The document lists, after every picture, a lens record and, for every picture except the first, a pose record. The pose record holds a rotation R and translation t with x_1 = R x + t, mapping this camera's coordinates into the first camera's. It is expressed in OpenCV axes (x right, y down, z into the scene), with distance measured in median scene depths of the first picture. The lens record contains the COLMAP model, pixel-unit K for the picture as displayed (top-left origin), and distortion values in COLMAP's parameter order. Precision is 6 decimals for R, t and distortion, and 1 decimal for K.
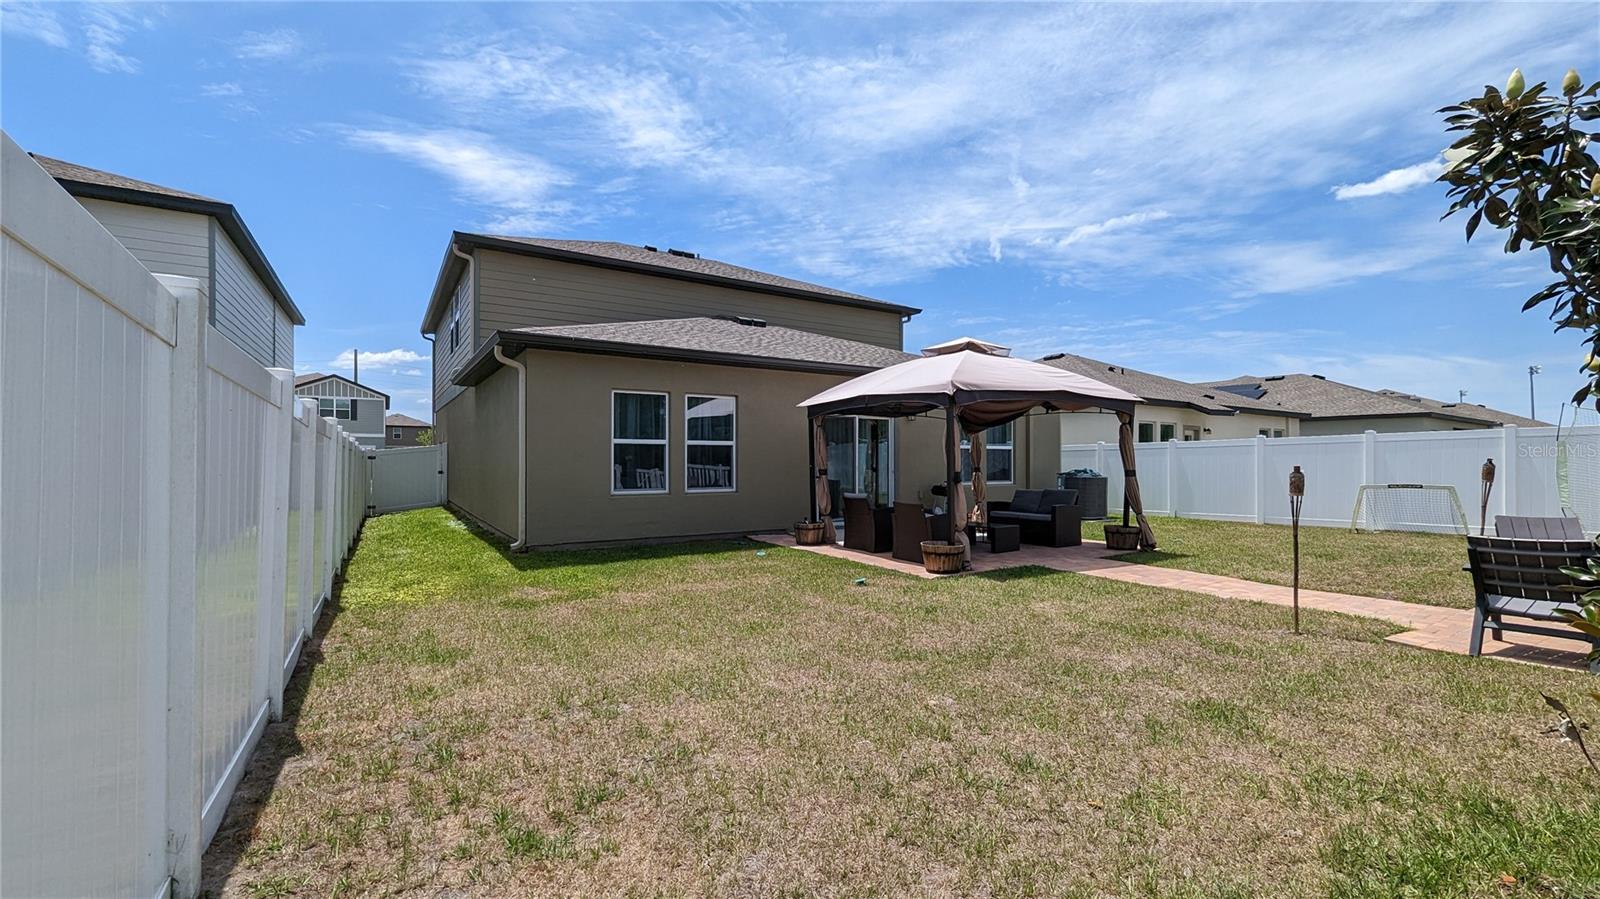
lens RADIAL K [[643.0, 0, 778.5], [0, 643.0, 455.1], [0, 0, 1]] dist [0.000137, 0.000329]
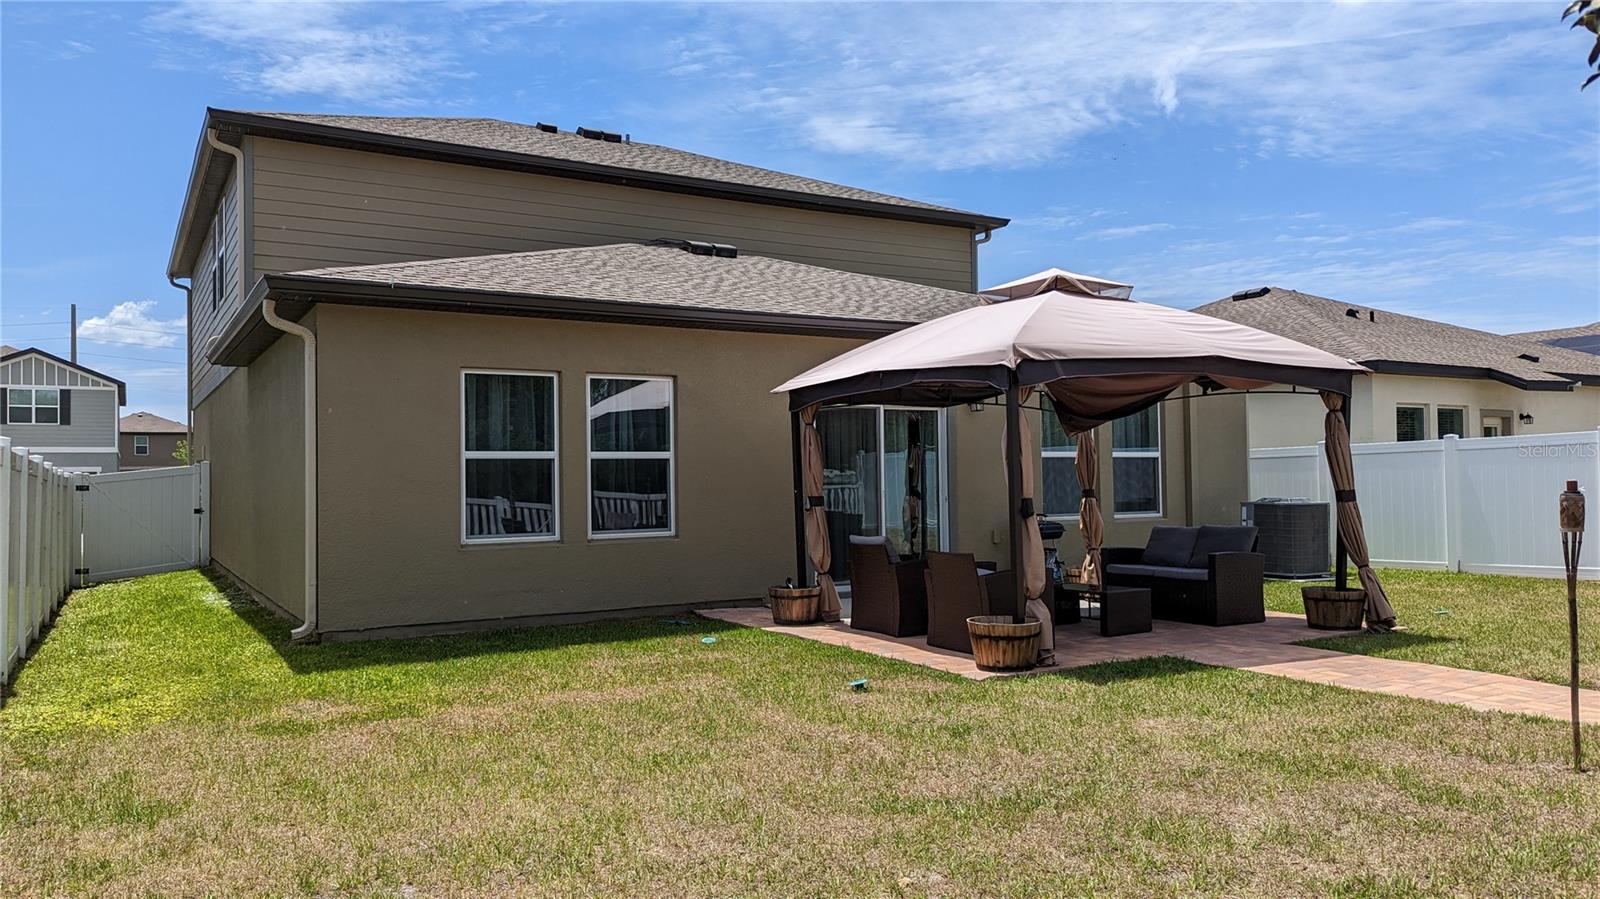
lens RADIAL K [[1132.6, 0, 794.3], [0, 1132.6, 448.4], [0, 0, 1]] dist [0.049509, -0.039705]
pose [[0.998981, -0.016659, -0.041946, 0.091781], [0.015855, 0.999686, -0.019420, -0.002389], [0.042257, 0.018735, 0.998931, -0.044206]]
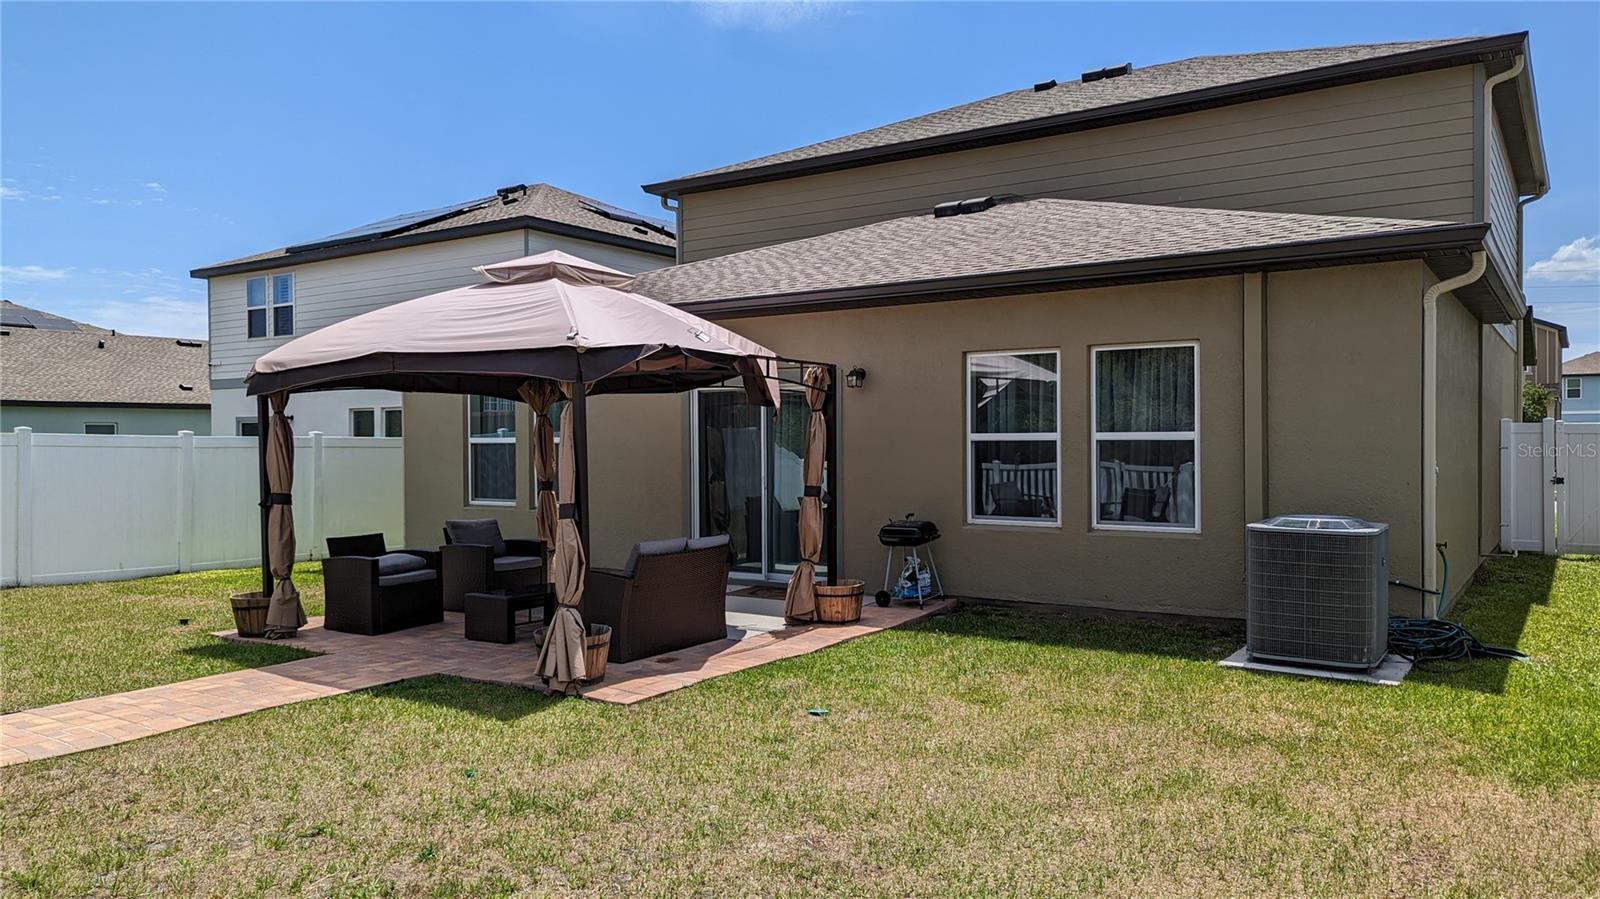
lens RADIAL K [[1132.6, 0, 791.5], [0, 1132.6, 455.7], [0, 0, 1]] dist [0.049509, -0.039705]
pose [[0.395535, 0.008851, -0.918408, 0.859325], [0.013516, 0.999789, 0.015457, -0.012723], [0.918351, -0.018527, 0.395332, 0.504029]]
